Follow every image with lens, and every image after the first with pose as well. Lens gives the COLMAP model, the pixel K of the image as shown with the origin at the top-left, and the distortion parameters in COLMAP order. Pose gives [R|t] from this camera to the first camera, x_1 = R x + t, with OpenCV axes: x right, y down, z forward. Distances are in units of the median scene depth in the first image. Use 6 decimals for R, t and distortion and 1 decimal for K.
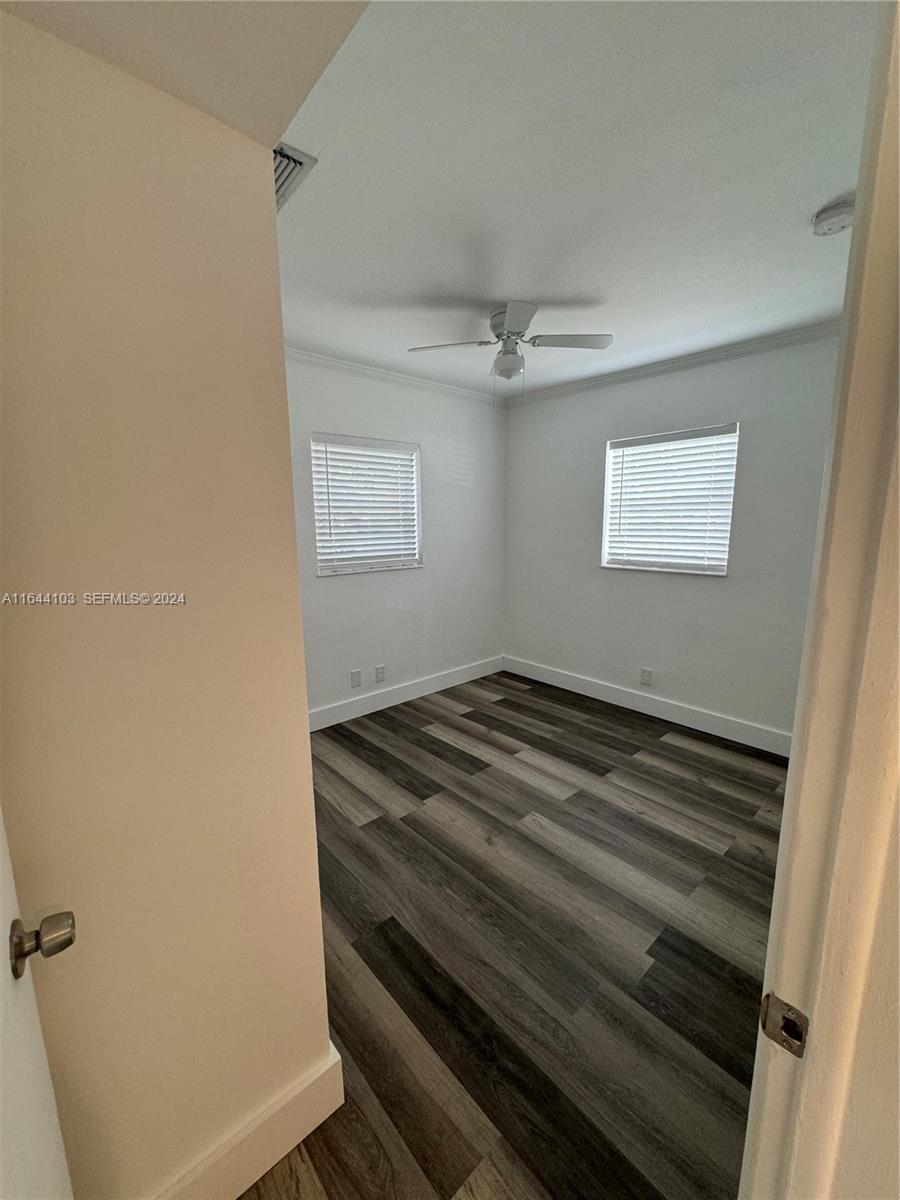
lens RADIAL K [[479.4, 0, 452.1], [0, 479.4, 601.1], [0, 0, 1]] dist [-0.002217, 0.000171]
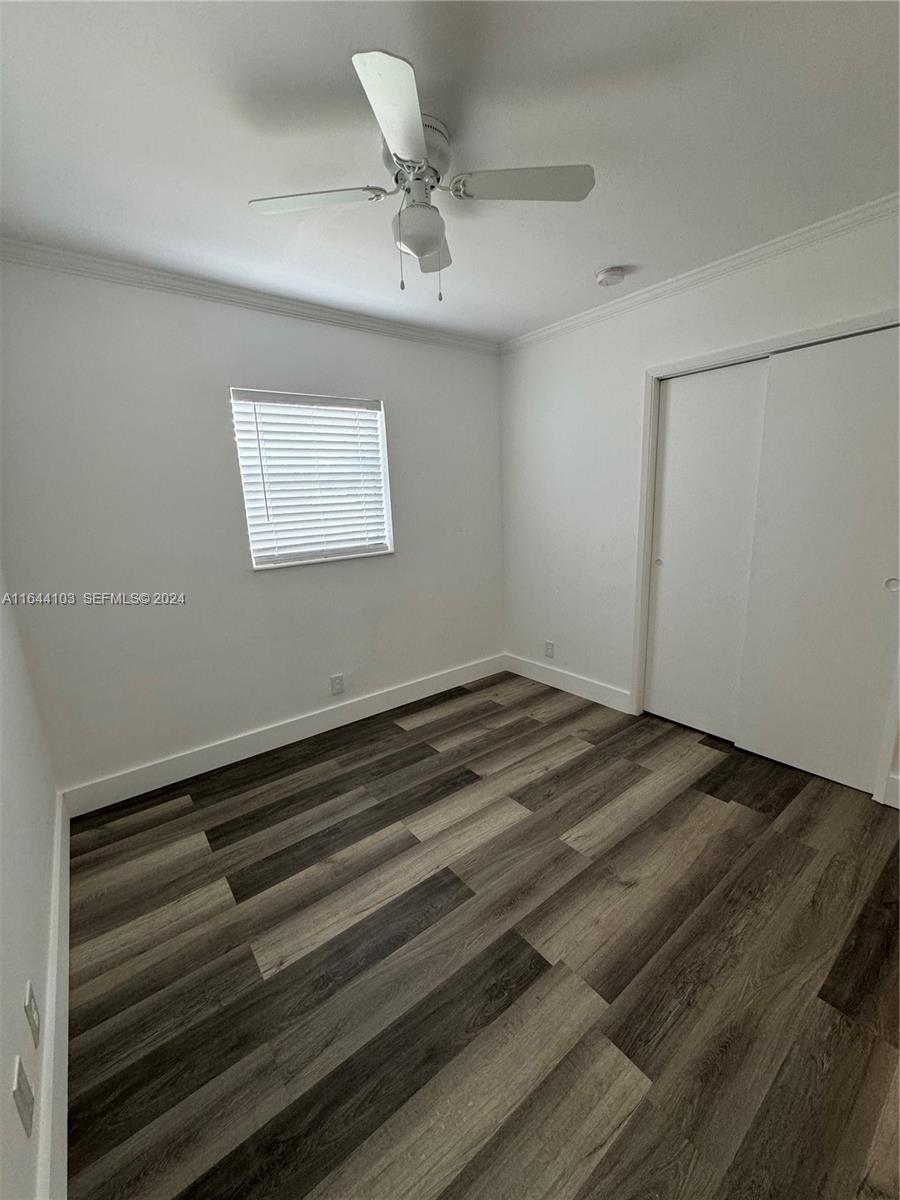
lens RADIAL K [[479.4, 0, 452.1], [0, 479.4, 601.1], [0, 0, 1]] dist [-0.002217, 0.000171]
pose [[0.070889, -0.212209, 0.974650, -0.463629], [0.208186, 0.958737, 0.193602, -0.131072], [-0.975517, 0.189185, 0.112143, 0.813737]]
